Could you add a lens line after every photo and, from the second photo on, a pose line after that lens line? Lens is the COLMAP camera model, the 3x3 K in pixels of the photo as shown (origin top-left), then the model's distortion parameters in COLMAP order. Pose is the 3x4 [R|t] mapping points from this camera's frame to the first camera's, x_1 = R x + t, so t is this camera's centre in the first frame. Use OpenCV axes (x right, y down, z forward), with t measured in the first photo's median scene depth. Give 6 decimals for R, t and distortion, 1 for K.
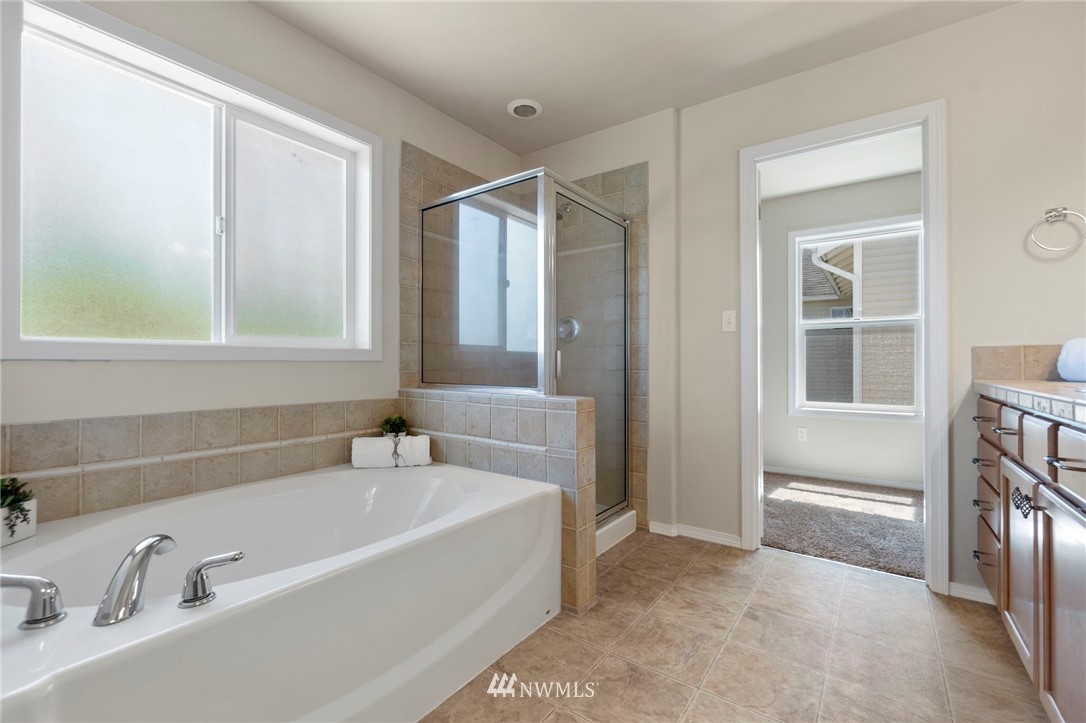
lens RADIAL K [[473.4, 0, 551.0], [0, 473.4, 360.0], [0, 0, 1]] dist [-0.004179, 0.001399]
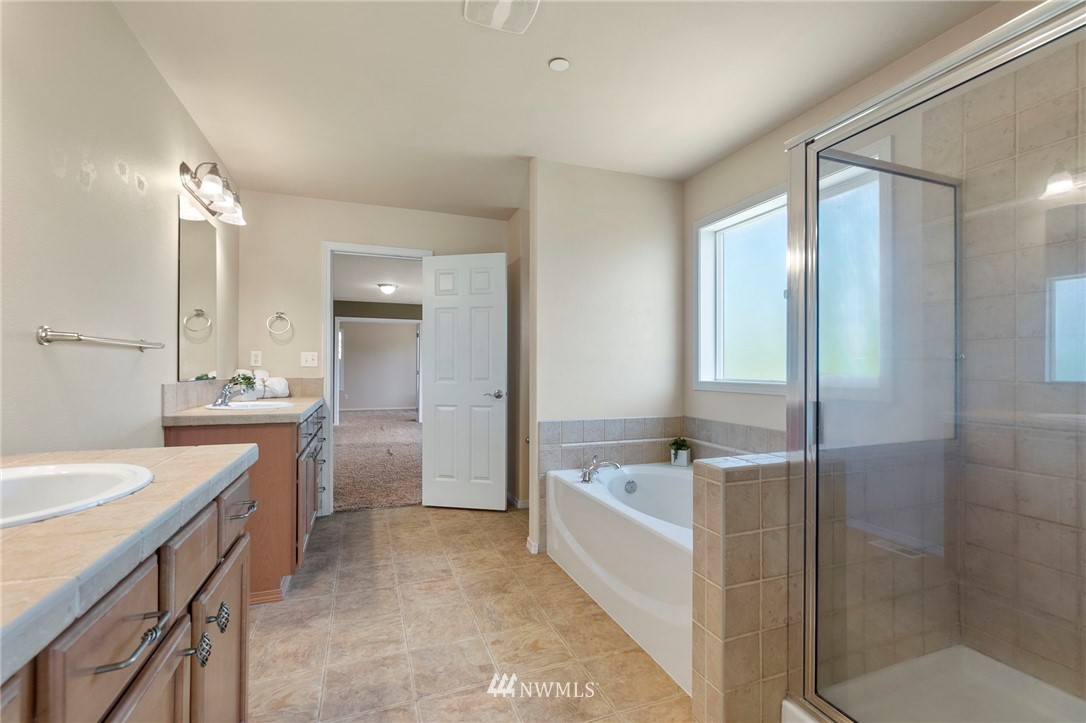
lens RADIAL K [[473.4, 0, 540.1], [0, 473.4, 371.1], [0, 0, 1]] dist [-0.004179, 0.001399]
pose [[-0.585453, -0.012277, -0.810613, 1.423324], [-0.004501, 0.999919, -0.011893, -0.078668], [0.810694, -0.003314, -0.585461, 2.042775]]
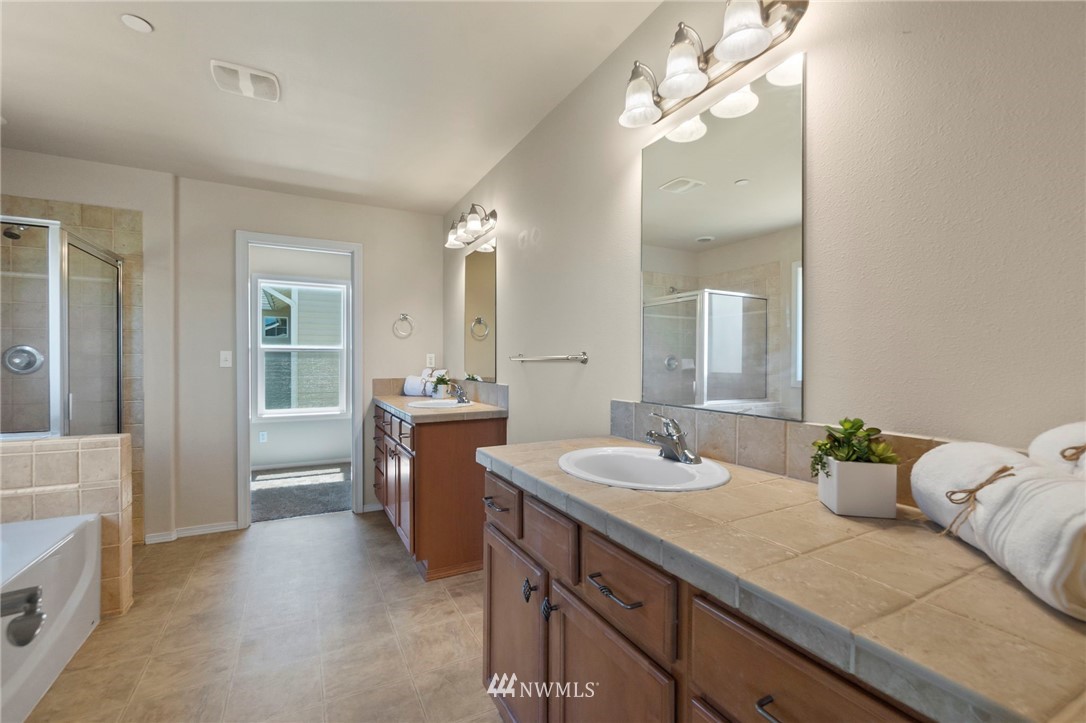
lens RADIAL K [[473.4, 0, 526.1], [0, 473.4, 354.3], [0, 0, 1]] dist [-0.004179, 0.001399]
pose [[0.489755, 0.003920, 0.871851, -0.363993], [0.000255, 0.999989, -0.004640, -0.090830], [-0.871860, 0.002495, 0.489748, -0.368861]]
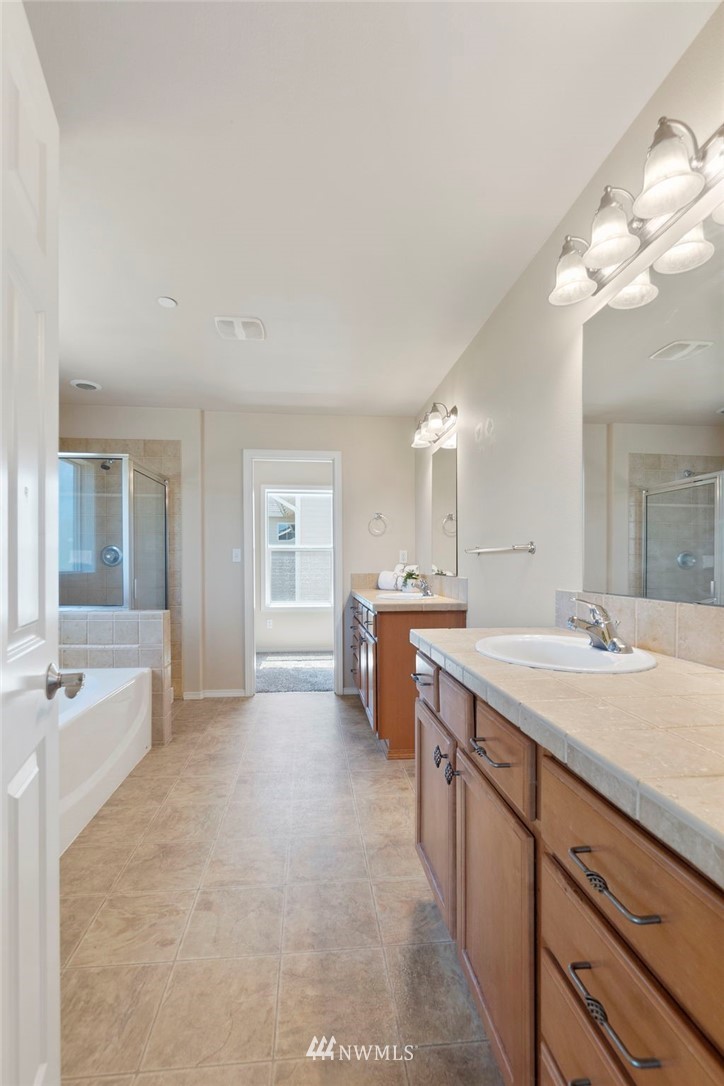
lens RADIAL K [[473.4, 0, 331.7], [0, 473.4, 555.5], [0, 0, 1]] dist [-0.004179, 0.001399]
pose [[0.789987, 0.002977, 0.613116, -0.356060], [0.001252, 0.999978, -0.006469, -0.073076], [-0.613122, 0.005878, 0.789966, -0.464428]]
